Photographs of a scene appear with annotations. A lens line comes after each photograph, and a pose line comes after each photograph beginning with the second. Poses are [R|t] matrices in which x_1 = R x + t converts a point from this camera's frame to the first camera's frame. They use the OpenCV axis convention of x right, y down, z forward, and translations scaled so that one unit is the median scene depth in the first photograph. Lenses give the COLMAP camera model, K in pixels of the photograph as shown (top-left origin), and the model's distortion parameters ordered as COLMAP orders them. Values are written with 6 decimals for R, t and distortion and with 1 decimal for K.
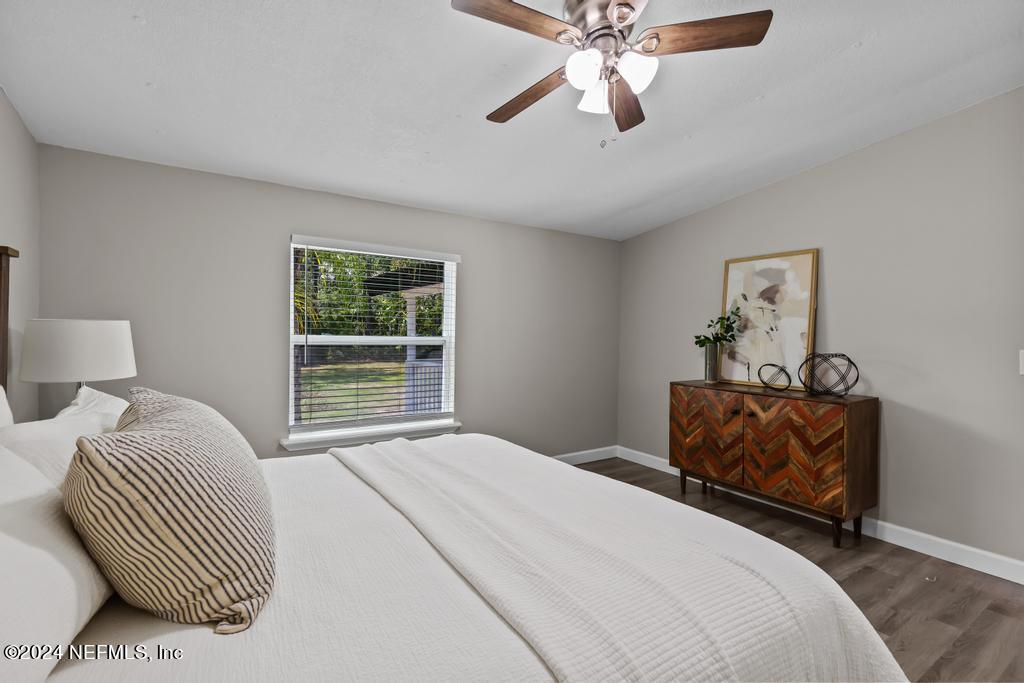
lens RADIAL K [[468.6, 0, 509.0], [0, 468.6, 343.3], [0, 0, 1]] dist [0.002457, 0.000116]
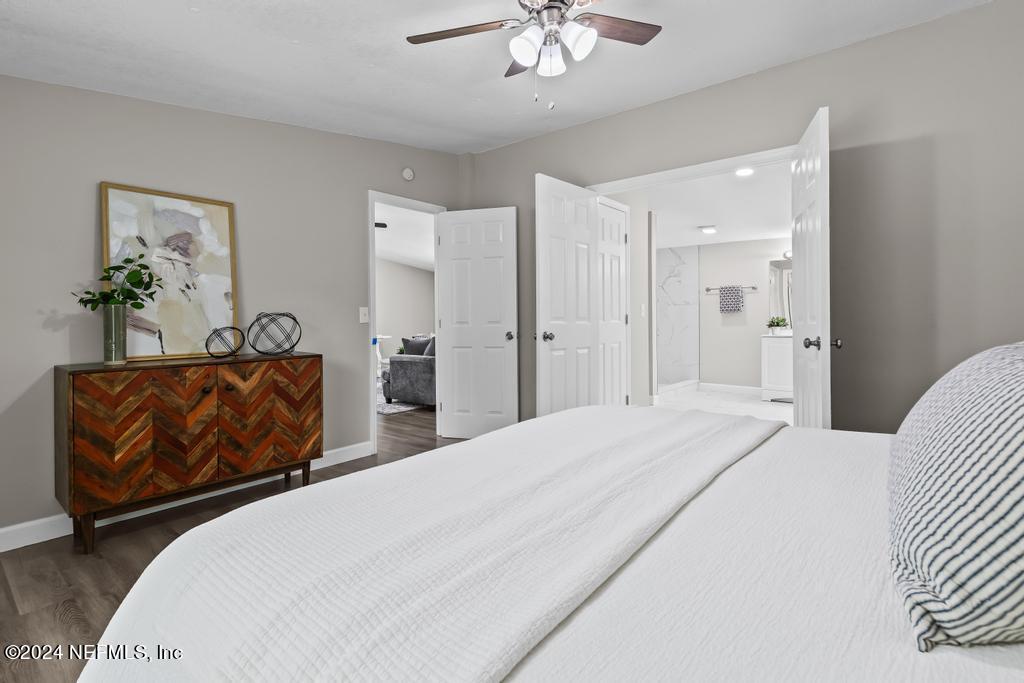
lens RADIAL K [[479.1, 0, 507.4], [0, 479.1, 335.1], [0, 0, 1]] dist [0.004129, 0.000323]
pose [[-0.291009, -0.043501, 0.955731, -0.419626], [0.027890, 0.998156, 0.053924, 0.024452], [-0.956314, 0.042347, -0.289259, 0.739142]]
